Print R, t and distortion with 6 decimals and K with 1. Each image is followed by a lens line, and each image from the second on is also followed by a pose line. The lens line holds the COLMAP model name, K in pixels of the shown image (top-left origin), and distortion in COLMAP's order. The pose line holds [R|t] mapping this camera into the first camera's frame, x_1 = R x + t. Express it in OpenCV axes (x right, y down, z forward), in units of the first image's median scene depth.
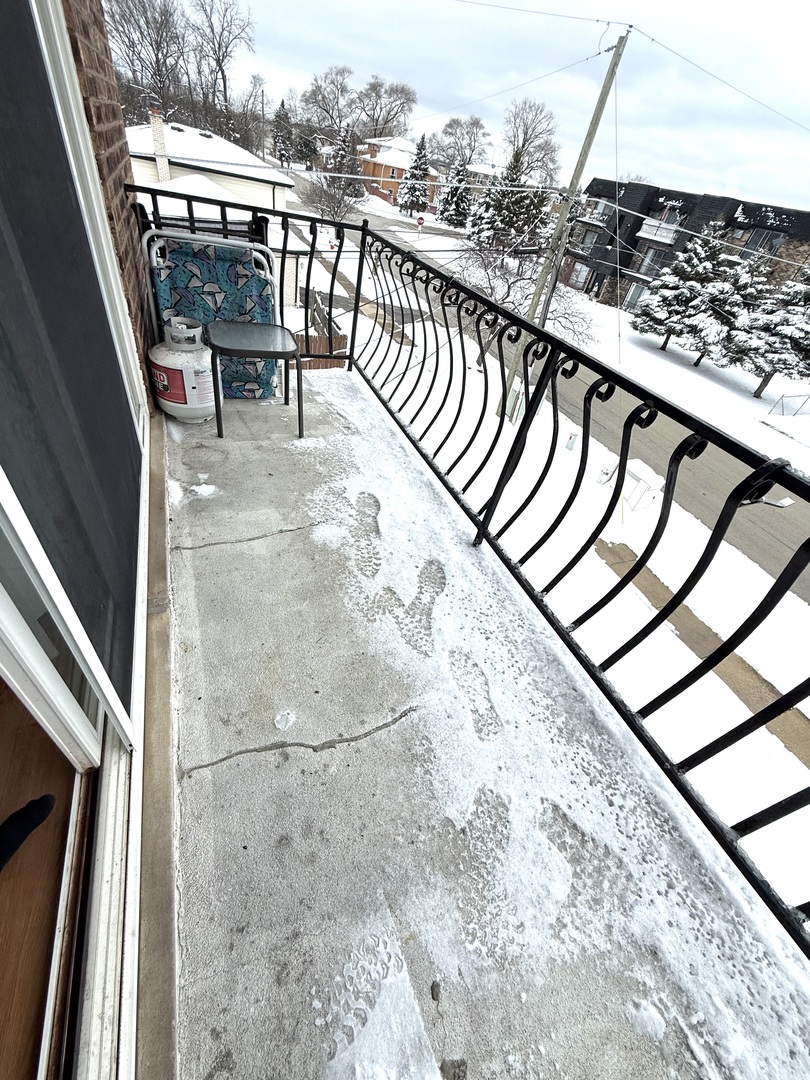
lens RADIAL K [[433.4, 0, 403.2], [0, 433.4, 538.8], [0, 0, 1]] dist [-0.005598, 0.001887]
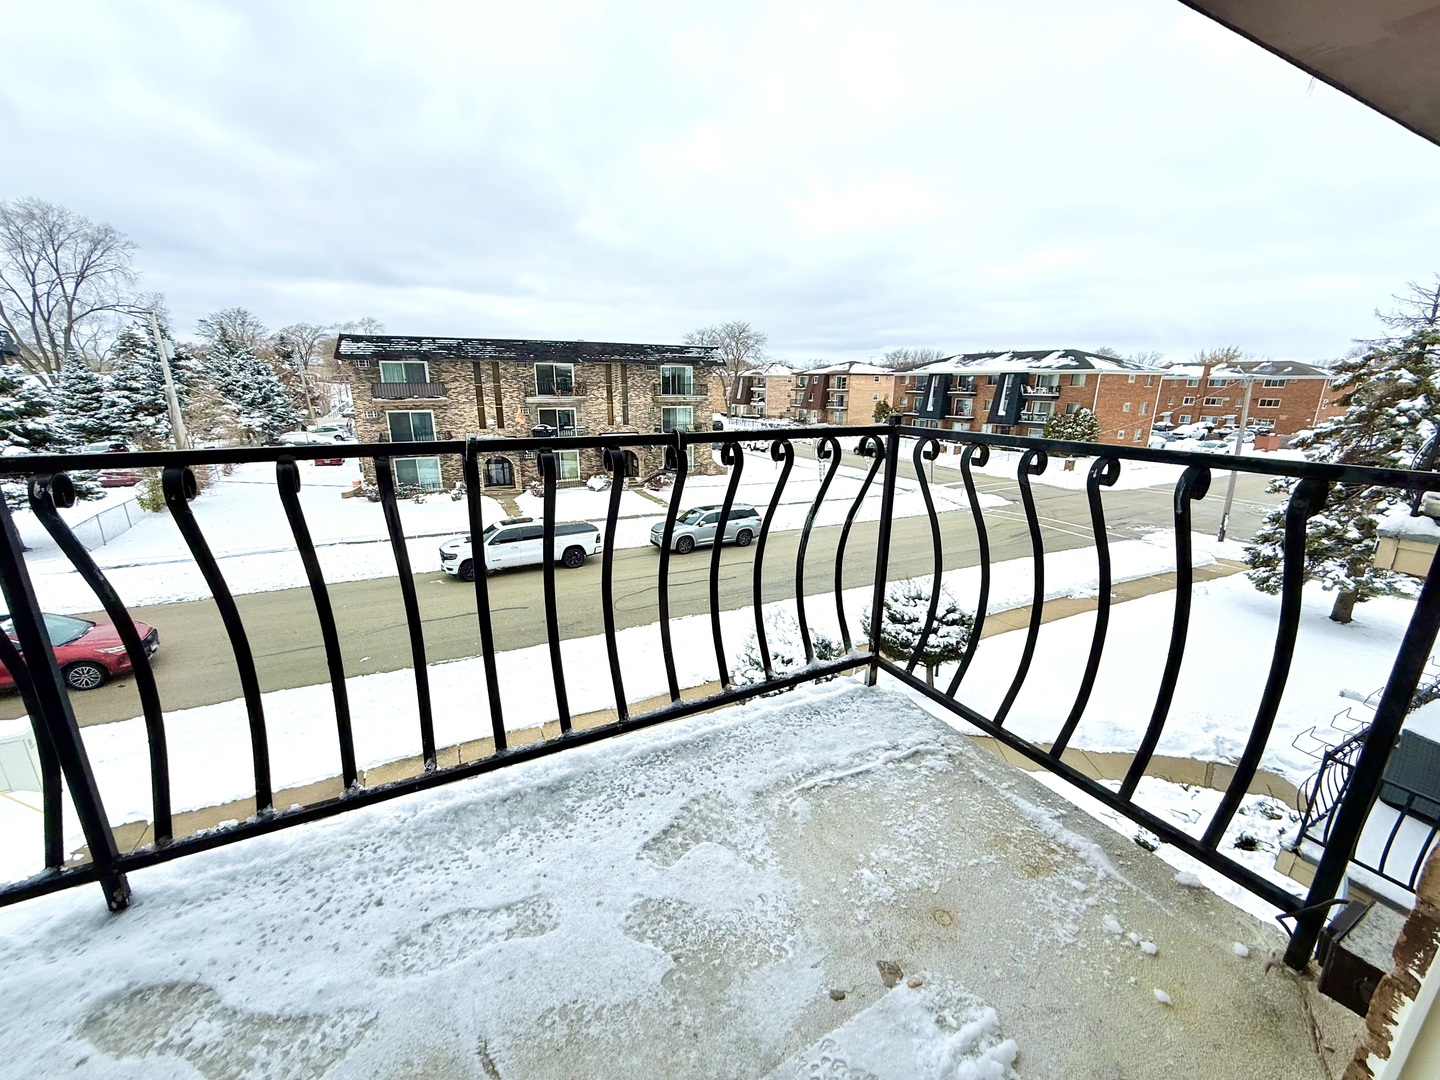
lens RADIAL K [[577.9, 0, 726.6], [0, 577.9, 547.9], [0, 0, 1]] dist [-0.005598, 0.001887]
pose [[-0.100507, -0.442310, 0.891213, -0.365577], [0.630590, 0.664540, 0.400928, -0.105106], [-0.769581, 0.602286, 0.212126, 0.261781]]
